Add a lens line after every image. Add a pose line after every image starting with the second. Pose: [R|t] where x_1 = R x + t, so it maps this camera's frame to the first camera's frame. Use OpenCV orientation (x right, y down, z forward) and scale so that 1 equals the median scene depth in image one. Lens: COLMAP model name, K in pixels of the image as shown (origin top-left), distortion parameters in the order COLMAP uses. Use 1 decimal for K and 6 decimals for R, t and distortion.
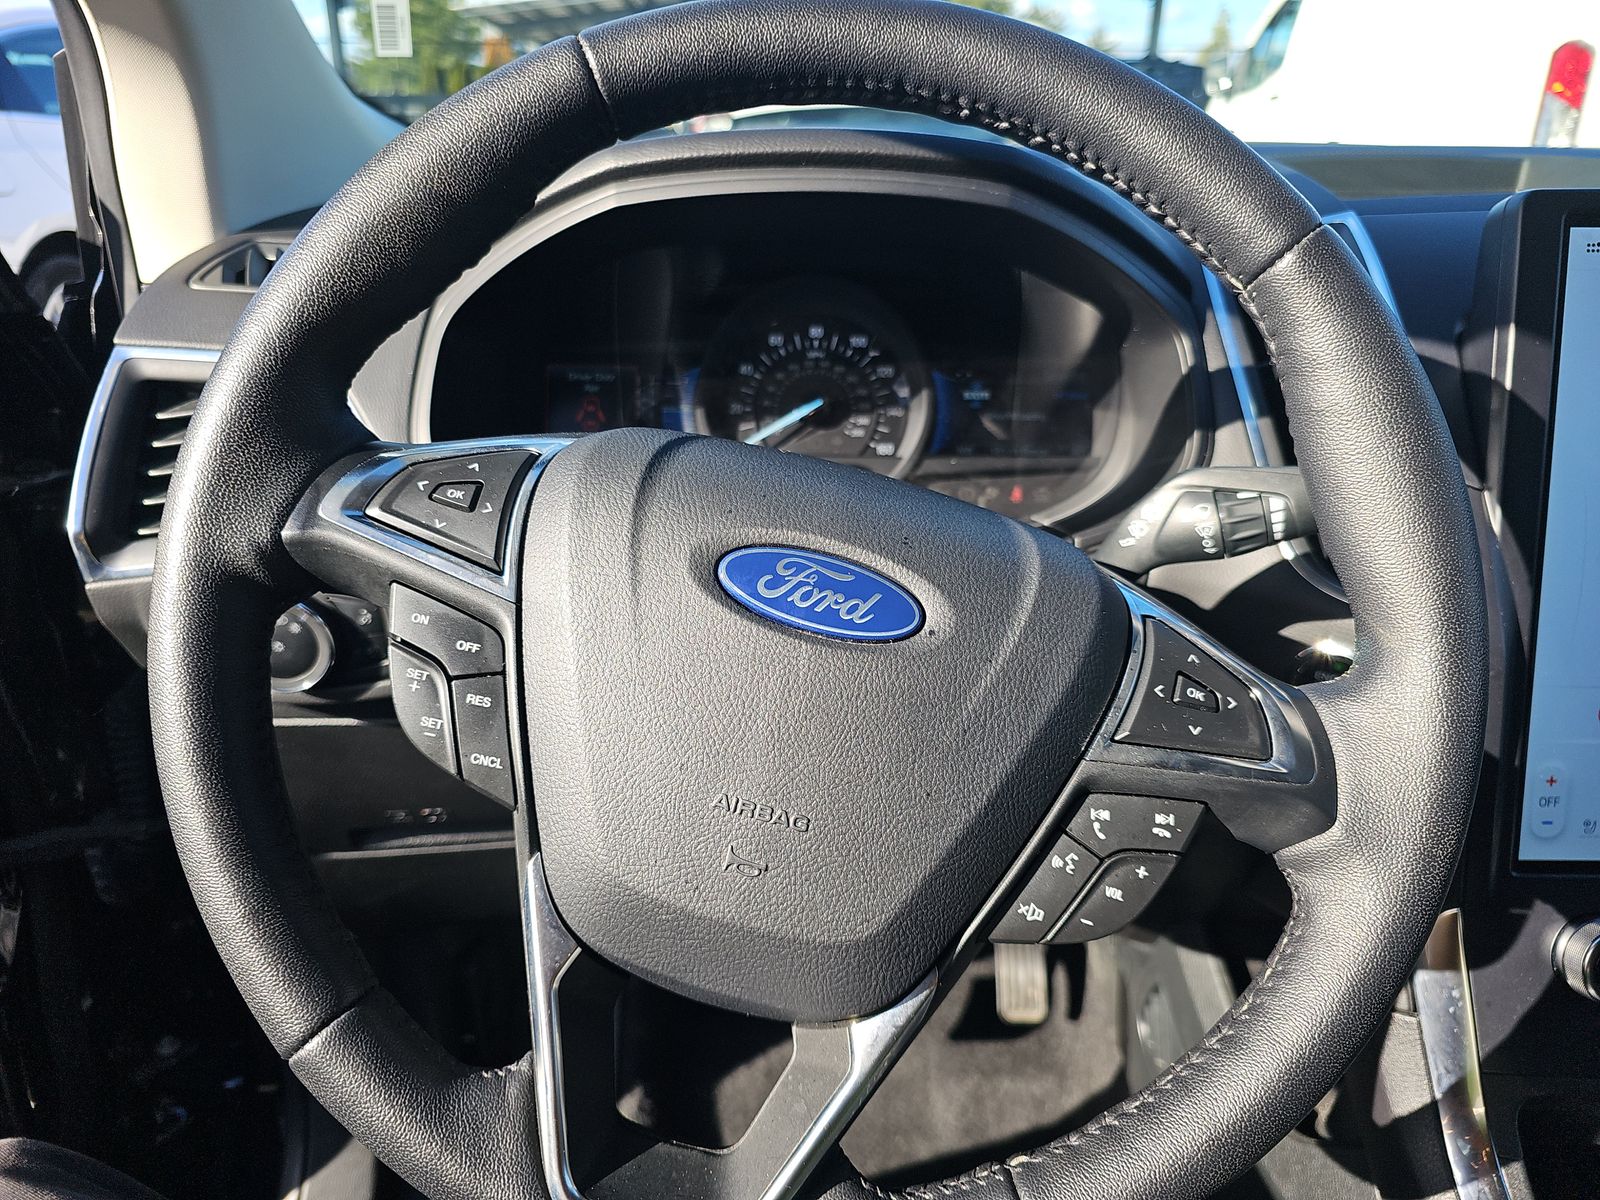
lens RADIAL K [[1037.8, 0, 799.6], [0, 1037.8, 646.2], [0, 0, 1]] dist [0.033396, -0.036842]
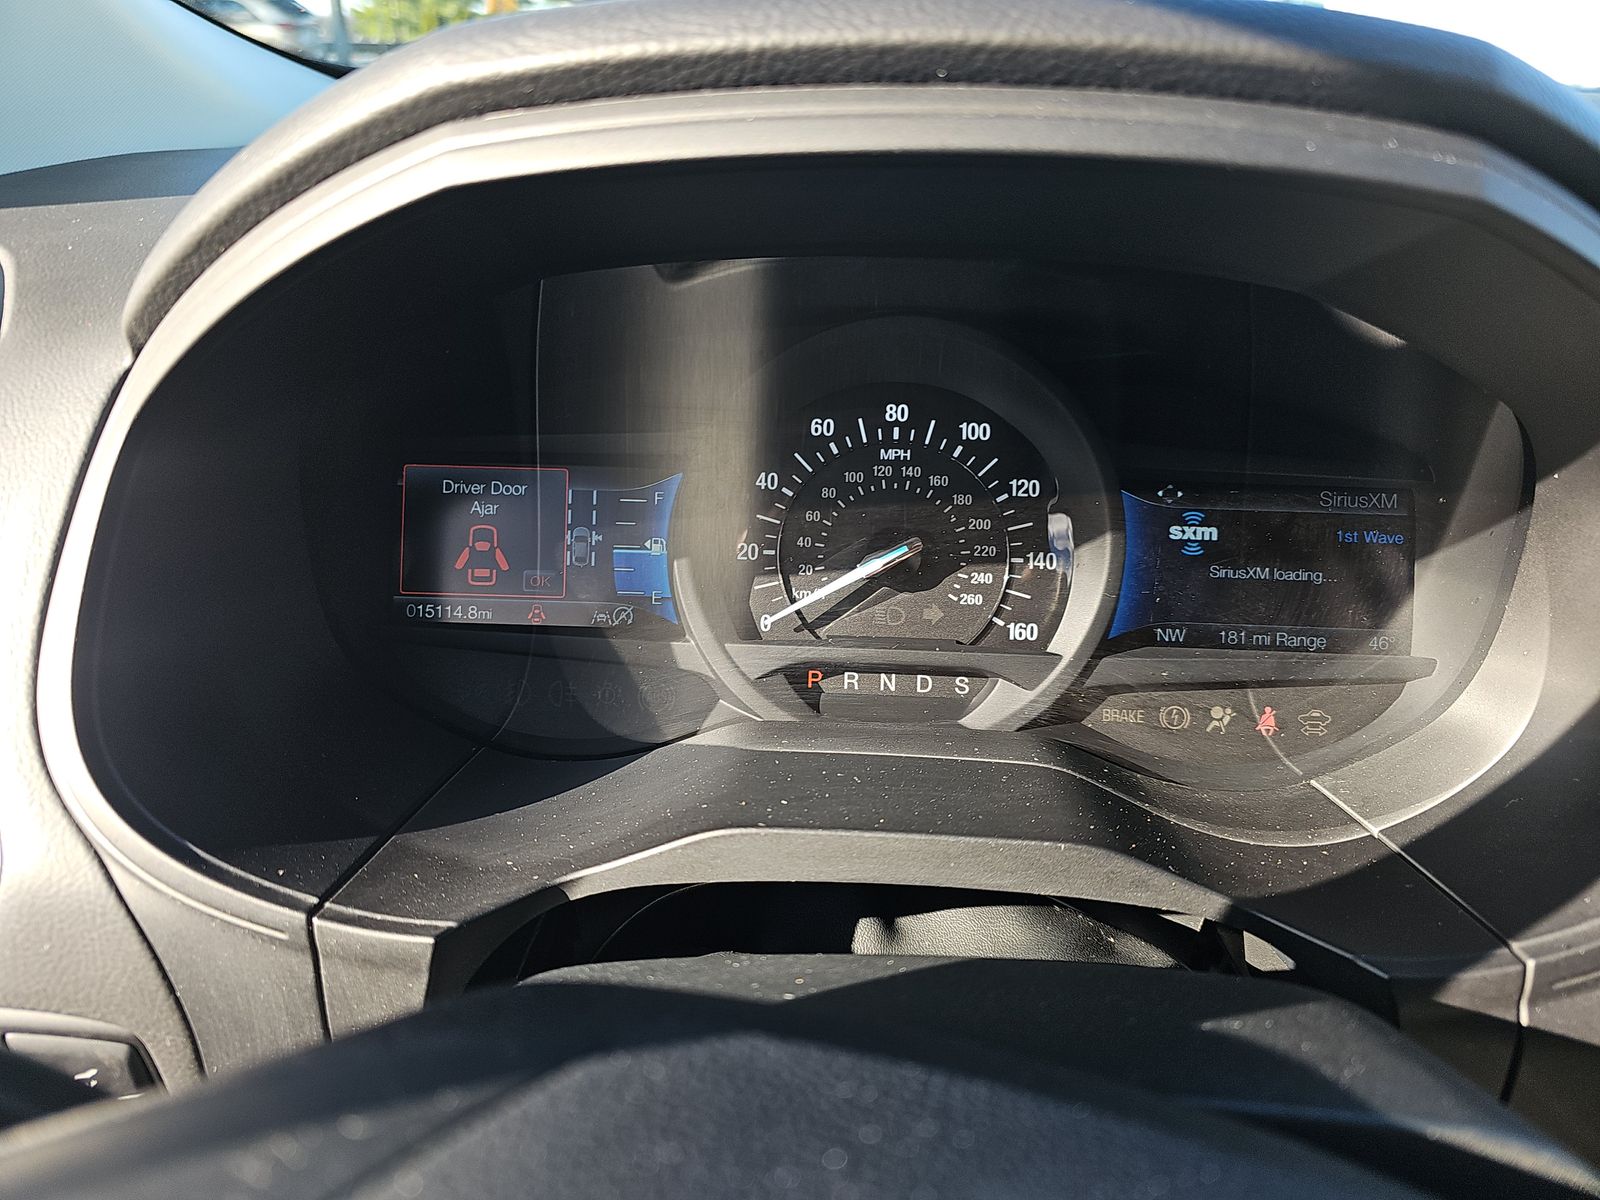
lens RADIAL K [[1025.4, 0, 800.0], [0, 1025.4, 600.0], [0, 0, 1]] dist [0.041713, -0.034314]
pose [[0.999951, 0.009819, -0.000910, -0.041634], [-0.009824, 0.999933, -0.006095, -0.252717], [0.000850, 0.006103, 0.999981, 0.585636]]
